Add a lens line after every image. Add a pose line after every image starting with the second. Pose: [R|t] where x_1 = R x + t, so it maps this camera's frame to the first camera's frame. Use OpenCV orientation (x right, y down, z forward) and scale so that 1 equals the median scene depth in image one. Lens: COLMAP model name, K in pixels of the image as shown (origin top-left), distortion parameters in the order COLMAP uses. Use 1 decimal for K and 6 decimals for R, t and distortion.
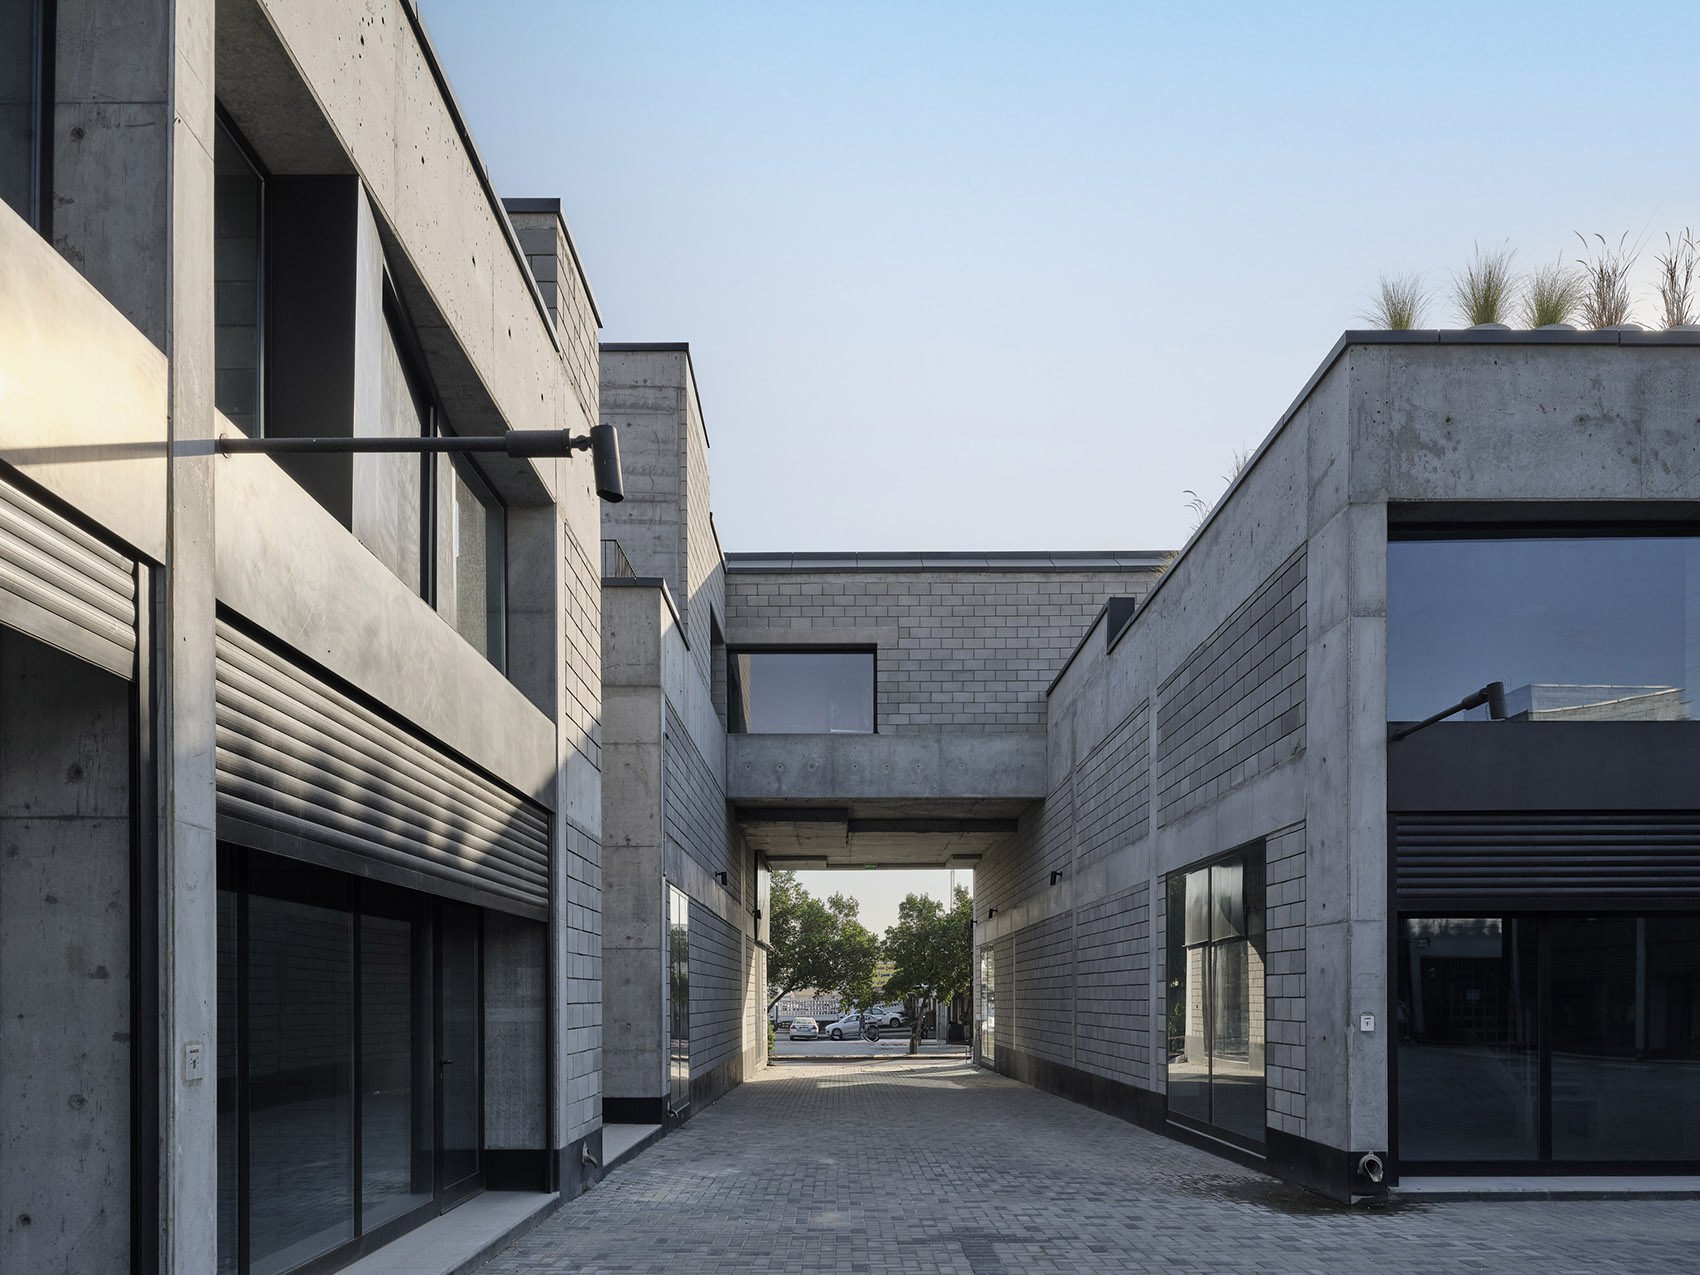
lens RADIAL K [[1240.6, 0, 831.2], [0, 1240.6, 986.9], [0, 0, 1]] dist [0.005092, -0.016628]
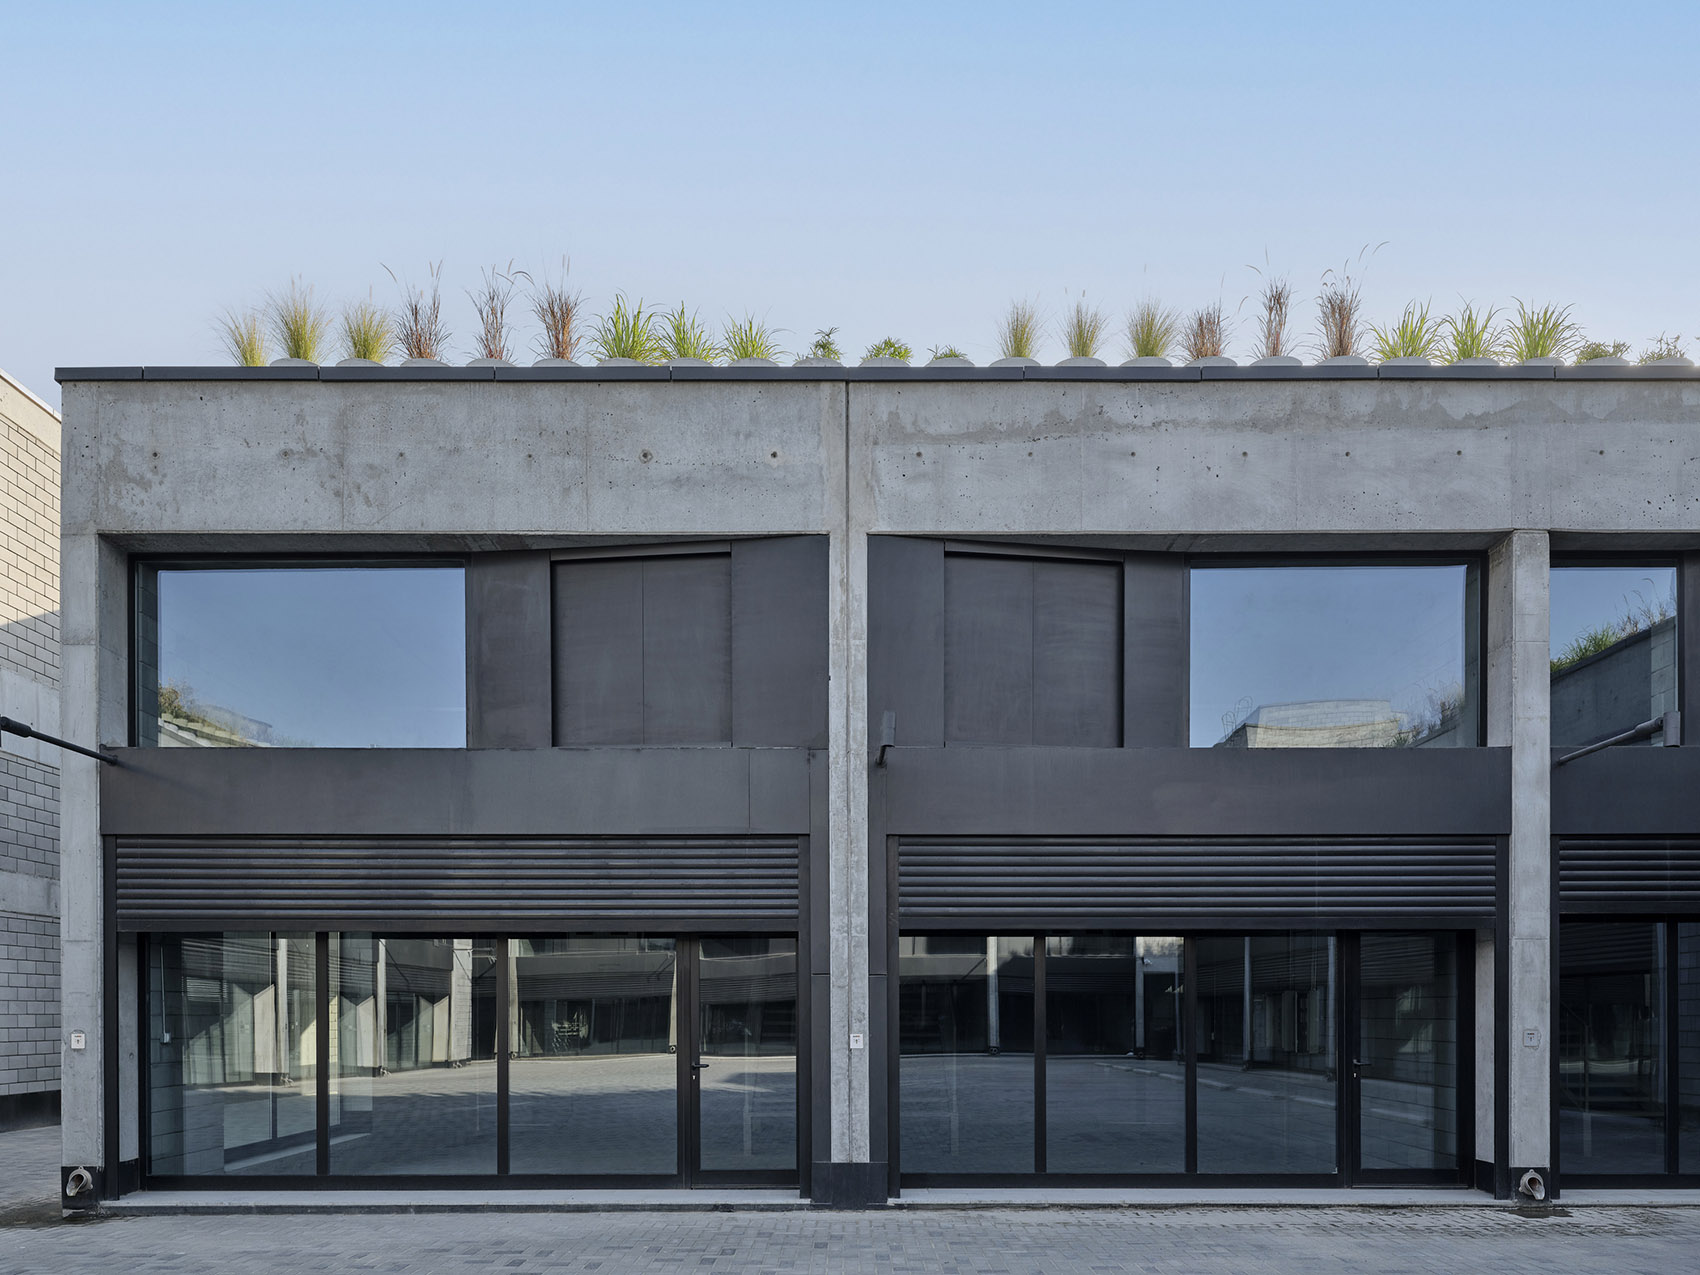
lens RADIAL K [[1240.6, 0, 831.2], [0, 1240.6, 986.9], [0, 0, 1]] dist [0.005092, -0.016628]
pose [[0.999960, 0.008697, 0.002157, 1.059809], [-0.008674, 0.999906, -0.010608, -0.010020], [-0.002249, 0.010589, 0.999941, -0.023382]]
